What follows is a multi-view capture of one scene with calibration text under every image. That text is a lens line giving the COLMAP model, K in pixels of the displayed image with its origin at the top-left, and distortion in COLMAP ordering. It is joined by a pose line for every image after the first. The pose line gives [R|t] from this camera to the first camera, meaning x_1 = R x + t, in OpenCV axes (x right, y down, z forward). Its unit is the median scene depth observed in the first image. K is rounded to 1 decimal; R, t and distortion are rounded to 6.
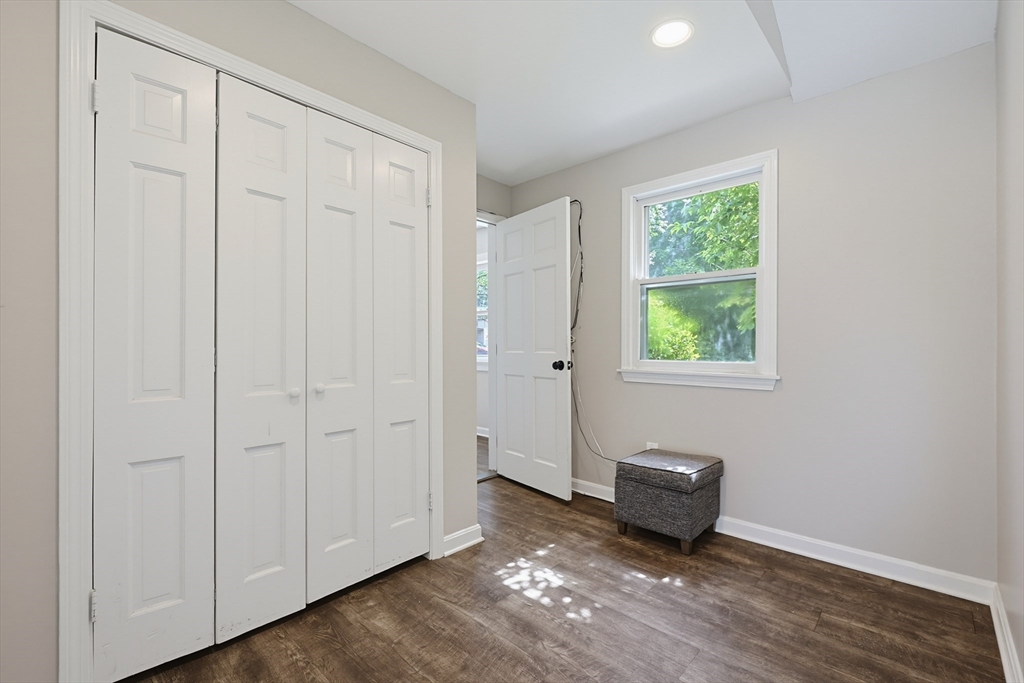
lens RADIAL K [[441.2, 0, 515.9], [0, 441.2, 345.5], [0, 0, 1]] dist [-0.000184, -0.000940]
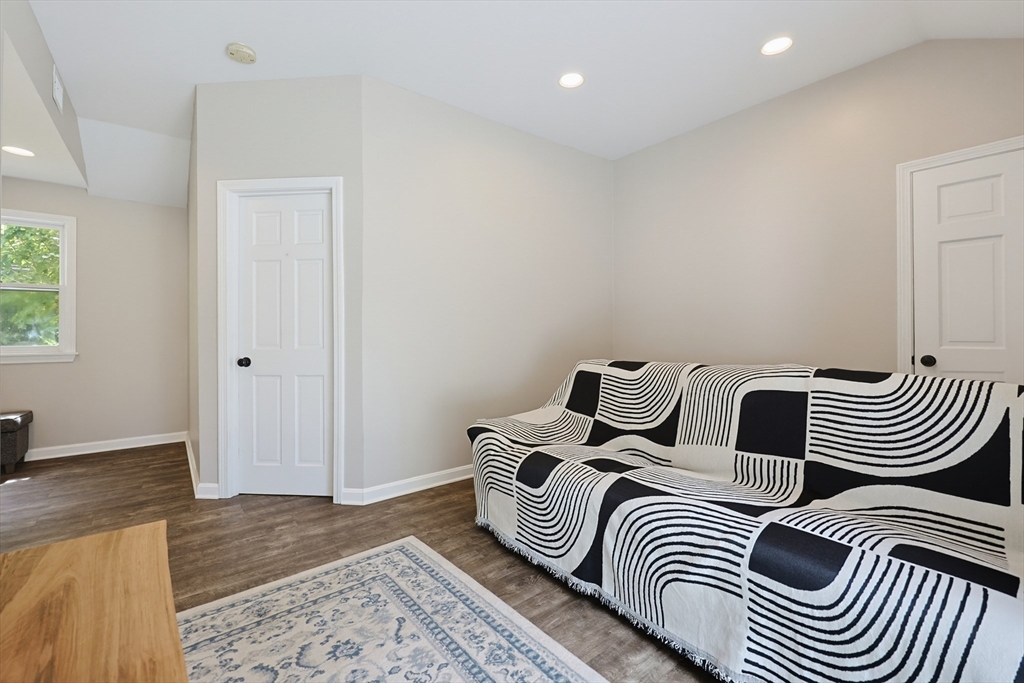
lens RADIAL K [[441.2, 0, 517.2], [0, 441.2, 336.0], [0, 0, 1]] dist [-0.000184, -0.000940]
pose [[0.127968, -0.002607, 0.991775, -0.843427], [-0.000687, 0.999996, 0.002717, -0.000712], [-0.991778, -0.001029, 0.127966, -0.866883]]
